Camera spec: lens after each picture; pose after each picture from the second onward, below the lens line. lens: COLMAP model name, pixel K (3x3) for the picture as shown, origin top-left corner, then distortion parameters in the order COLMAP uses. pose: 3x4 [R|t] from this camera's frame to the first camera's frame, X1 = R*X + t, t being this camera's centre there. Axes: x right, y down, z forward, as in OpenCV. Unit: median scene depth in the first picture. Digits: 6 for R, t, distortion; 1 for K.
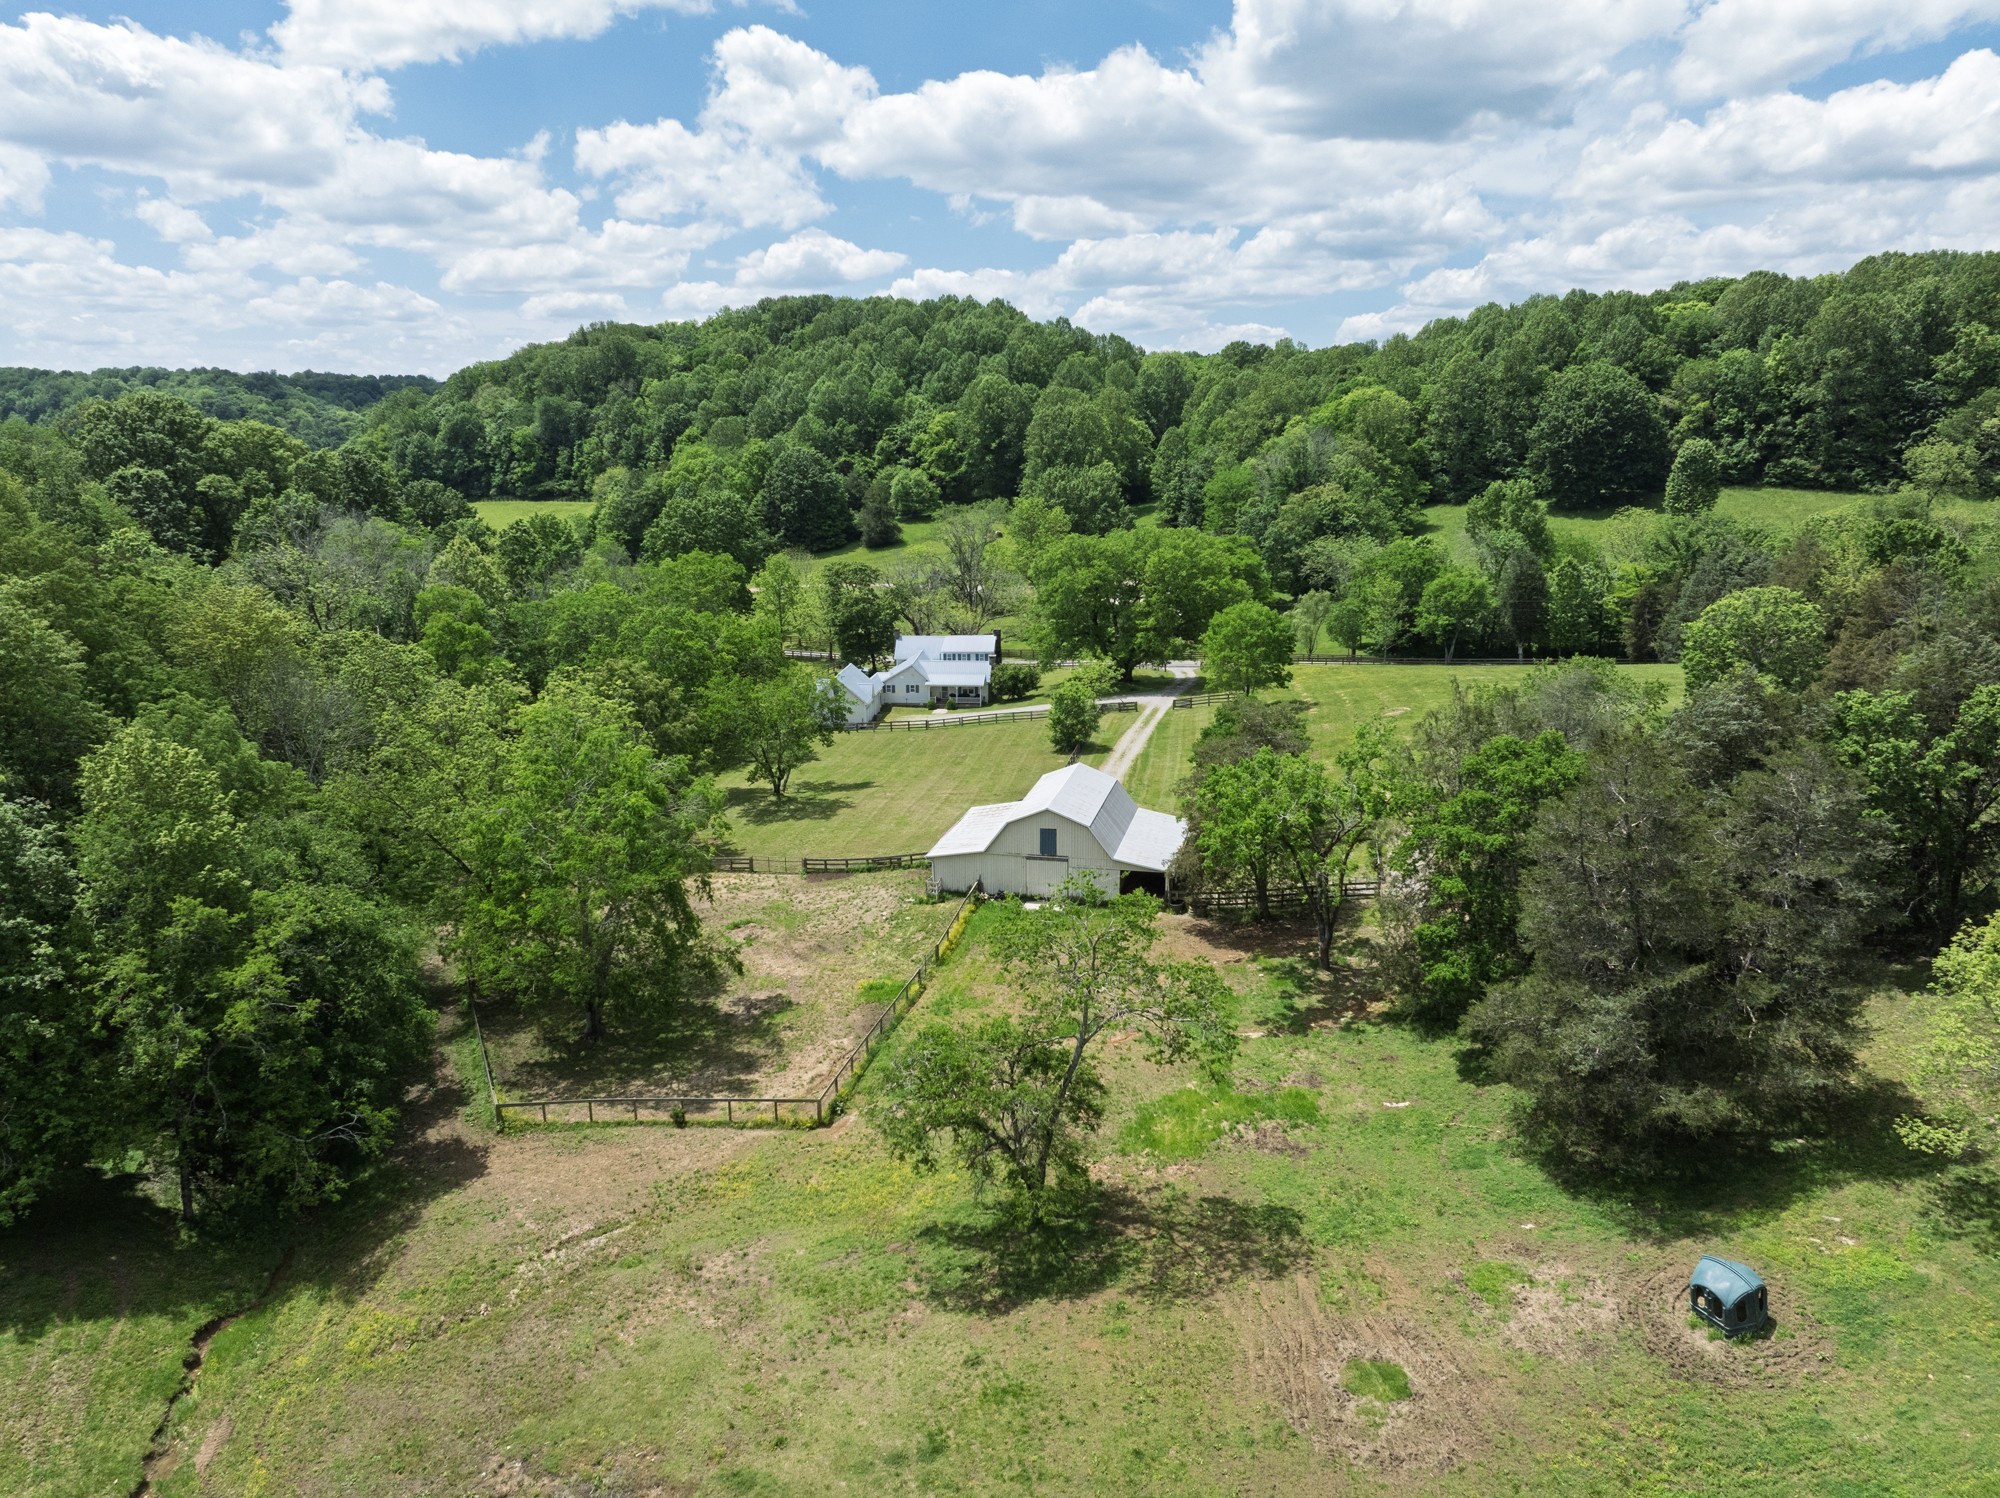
lens RADIAL K [[1449.2, 0, 1000.0], [0, 1449.2, 749.0], [0, 0, 1]] dist [-0.082319, 0.071655]
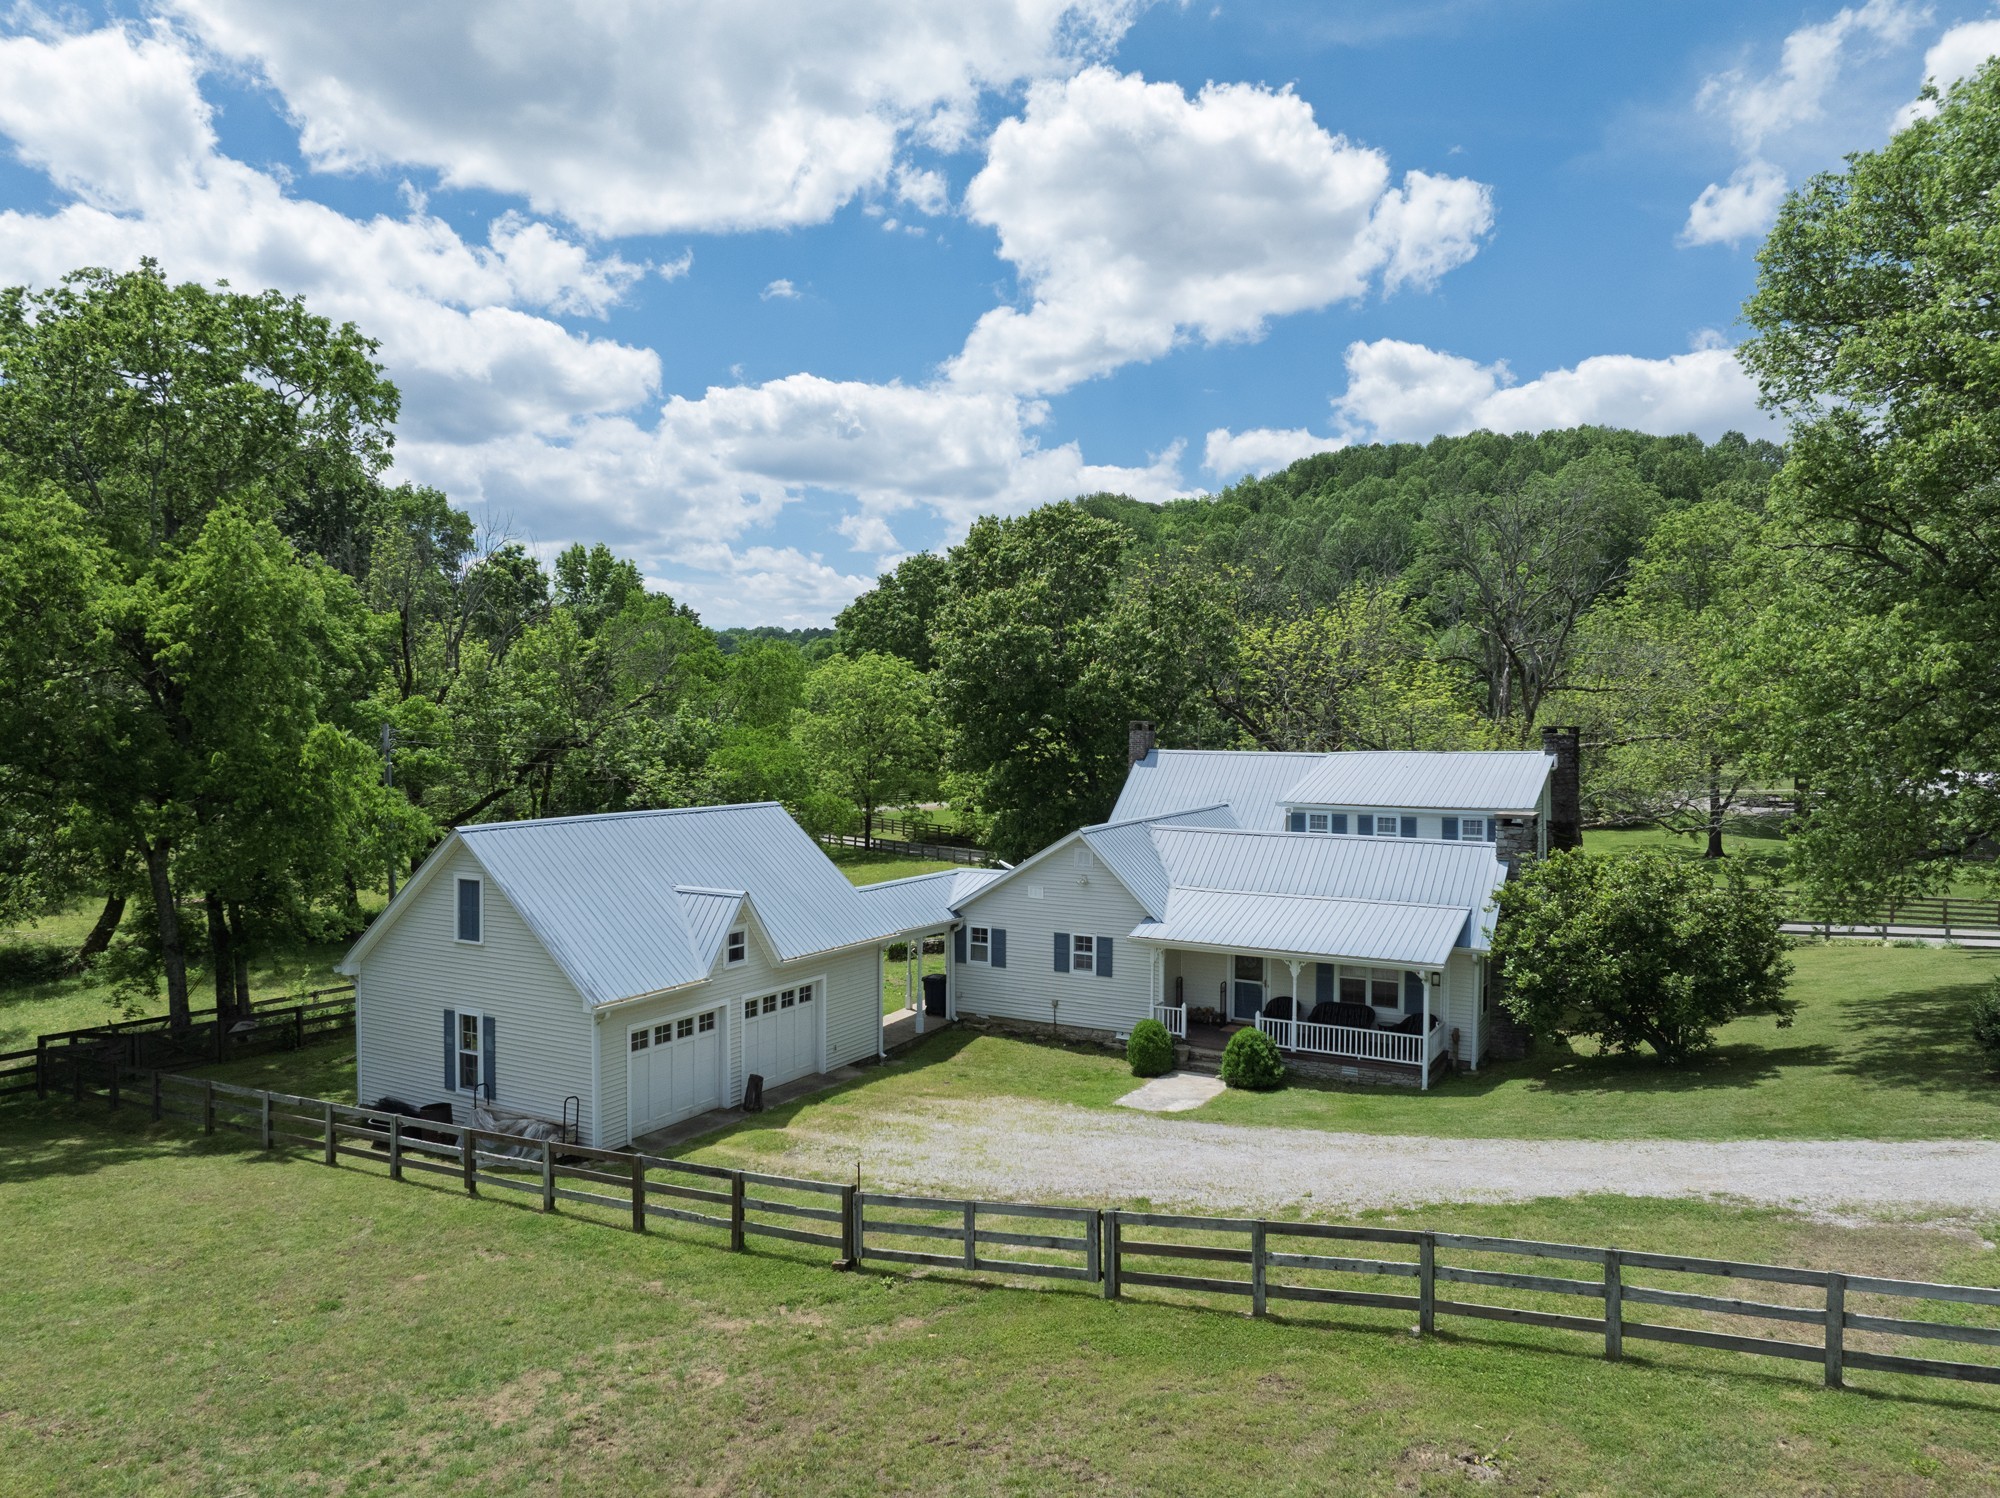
lens RADIAL K [[1449.2, 0, 1000.0], [0, 1449.2, 749.0], [0, 0, 1]] dist [-0.082319, 0.071655]
pose [[0.914640, 0.025935, -0.403438, 0.008167], [-0.105517, 0.978664, -0.176305, -0.032957], [0.390257, 0.203825, 0.897861, 0.811990]]
